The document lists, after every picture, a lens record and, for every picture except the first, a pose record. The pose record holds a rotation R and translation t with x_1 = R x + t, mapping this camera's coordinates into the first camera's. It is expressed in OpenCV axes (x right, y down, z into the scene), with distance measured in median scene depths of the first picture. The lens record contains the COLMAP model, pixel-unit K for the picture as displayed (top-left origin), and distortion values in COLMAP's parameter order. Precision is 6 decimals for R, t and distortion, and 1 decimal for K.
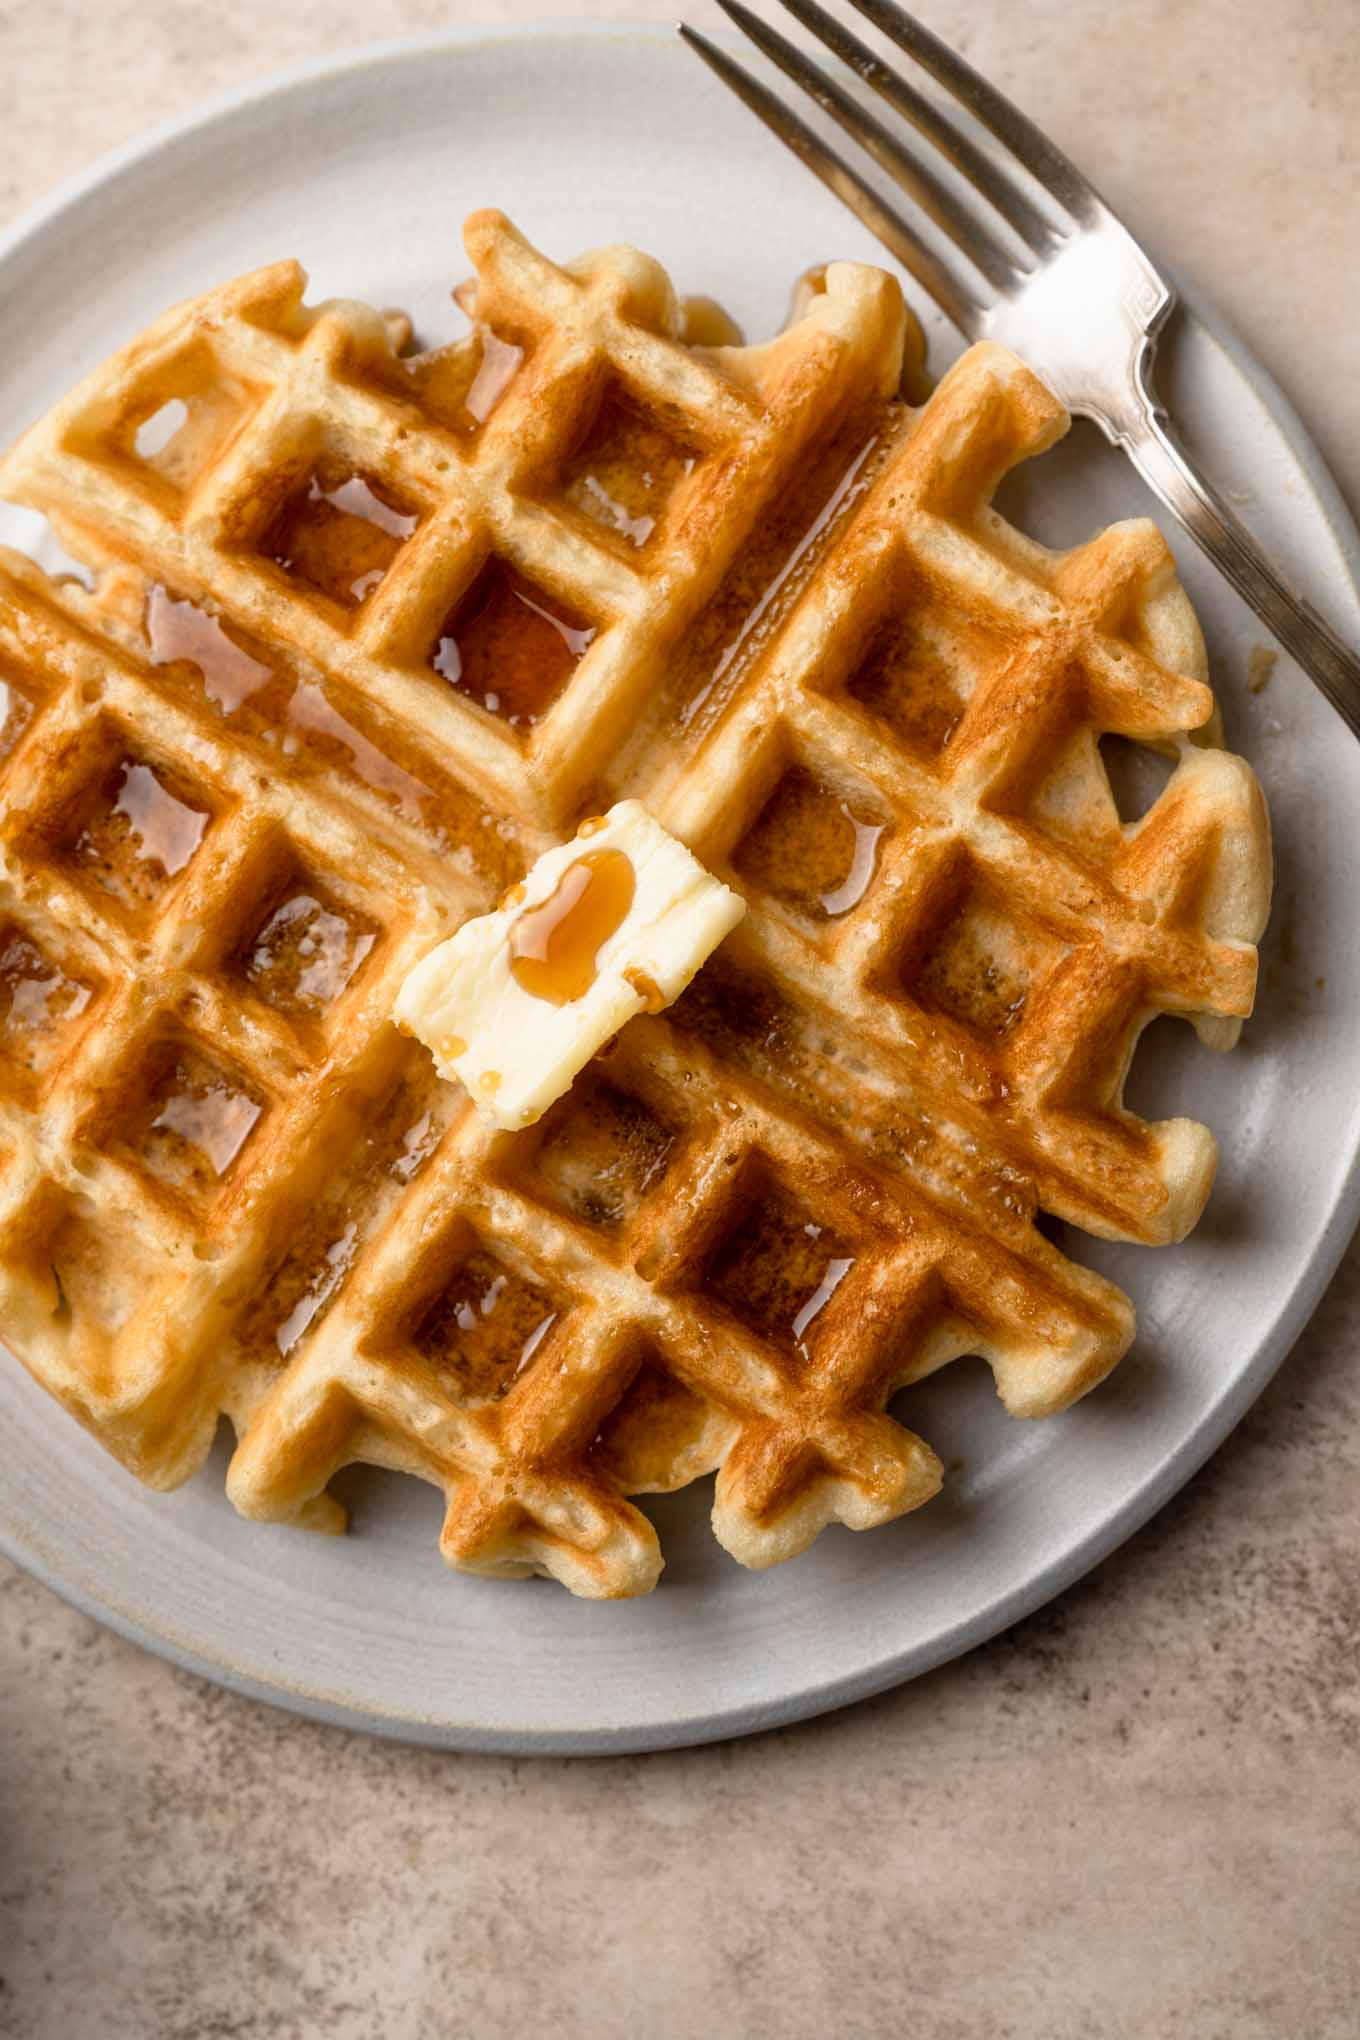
lens RADIAL K [[4128.2, 0, 680.0], [0, 4128.2, 1020.0], [0, 0, 1]] dist [0.001907, 0.088484]
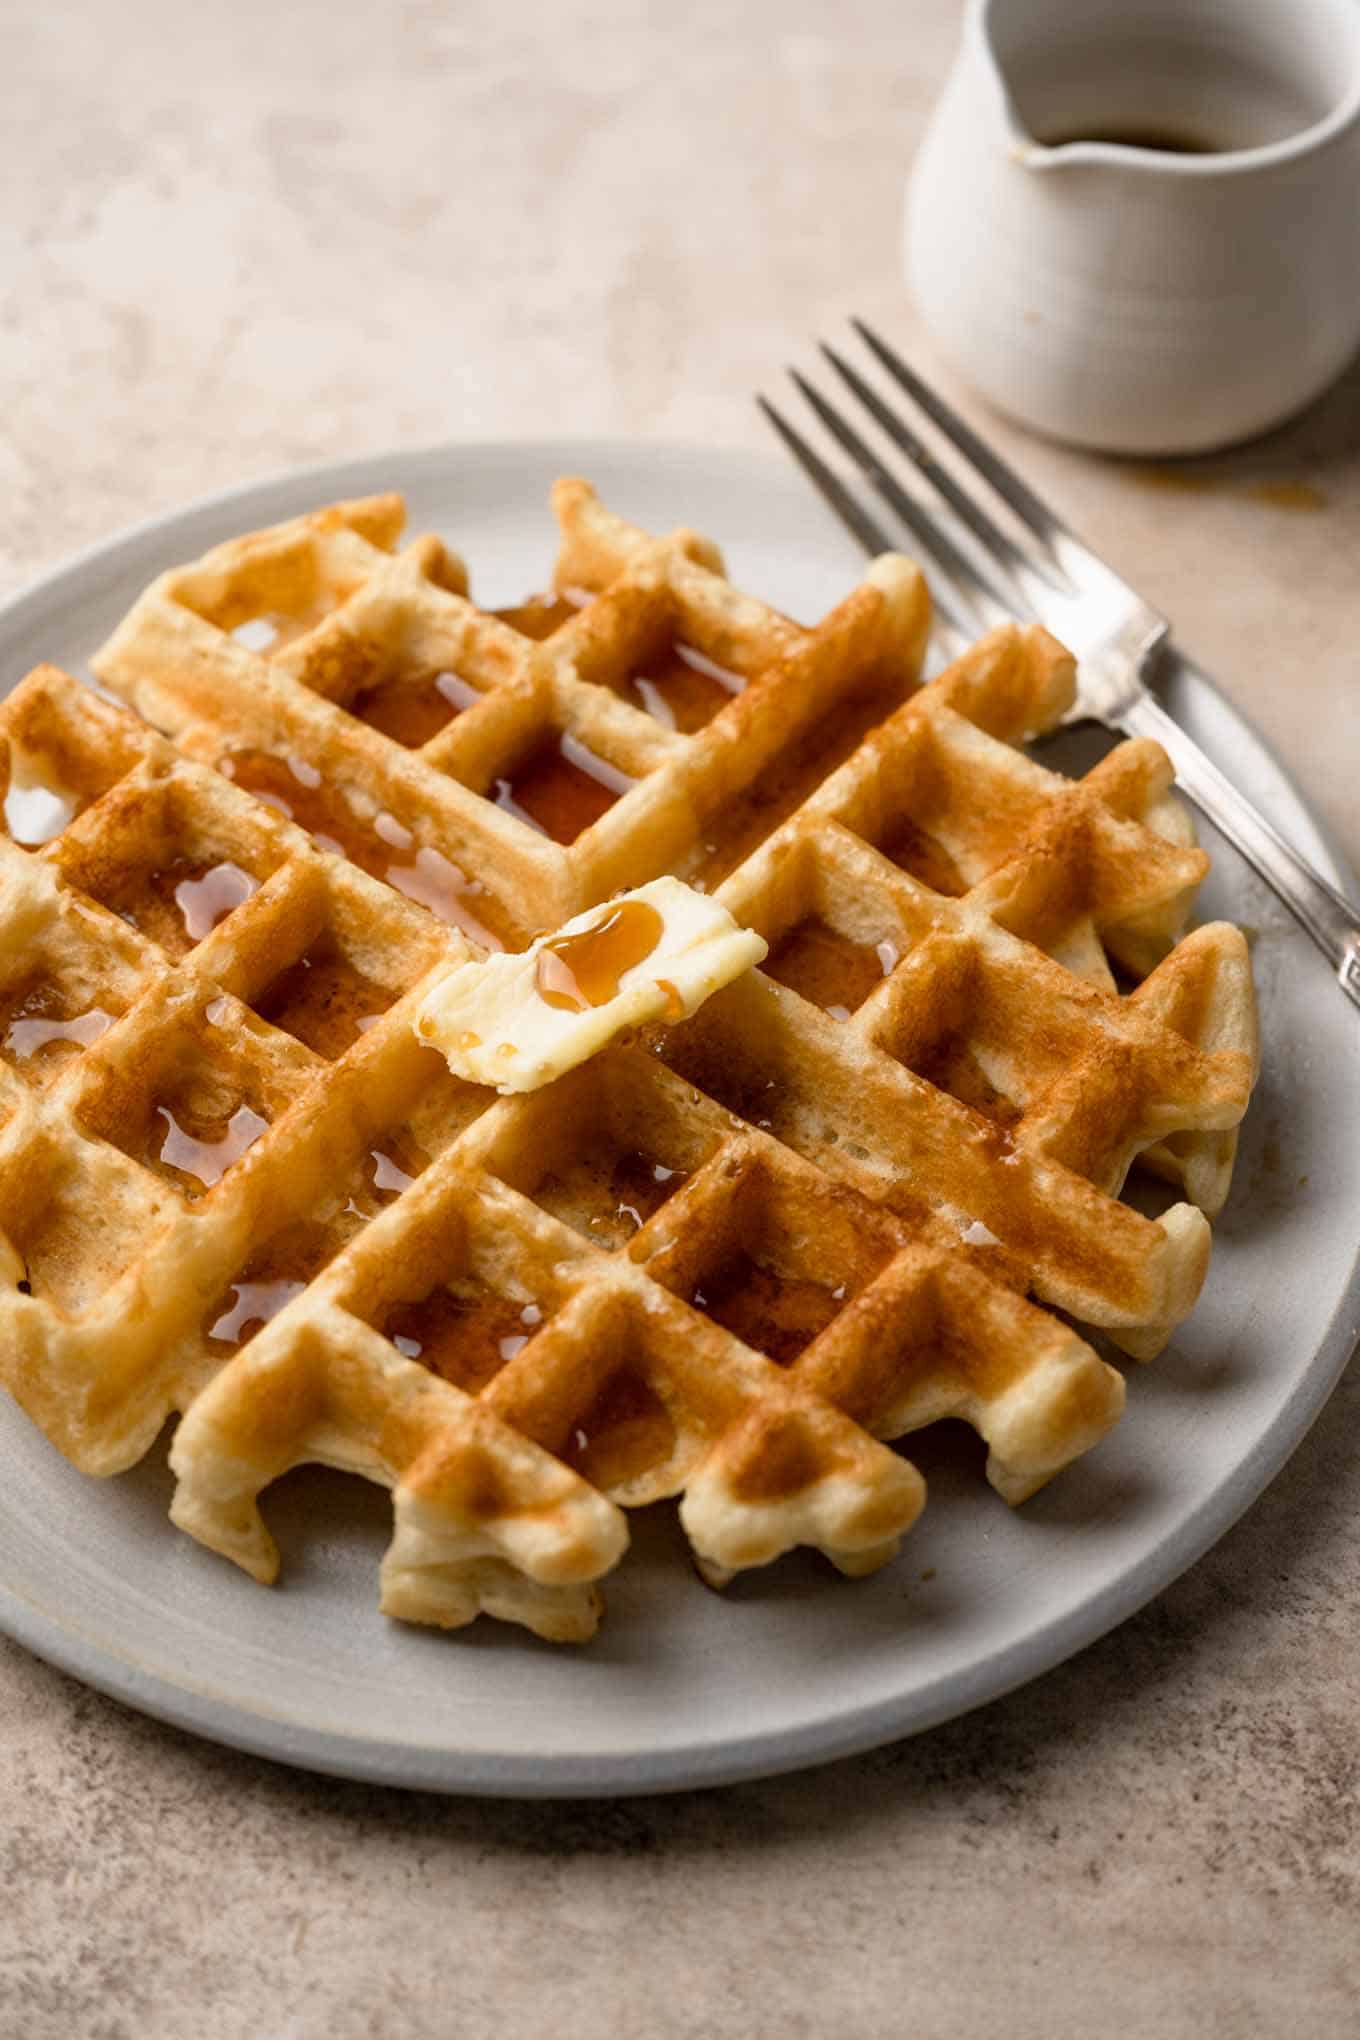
lens RADIAL K [[4198.1, 0, 680.0], [0, 4198.1, 1020.0], [0, 0, 1]] dist [-0.009208, -0.139770]
pose [[0.992797, 0.116924, 0.026126, -0.029781], [-0.077673, 0.794183, -0.602694, 0.588984], [-0.091218, 0.596323, 0.797545, 0.157566]]
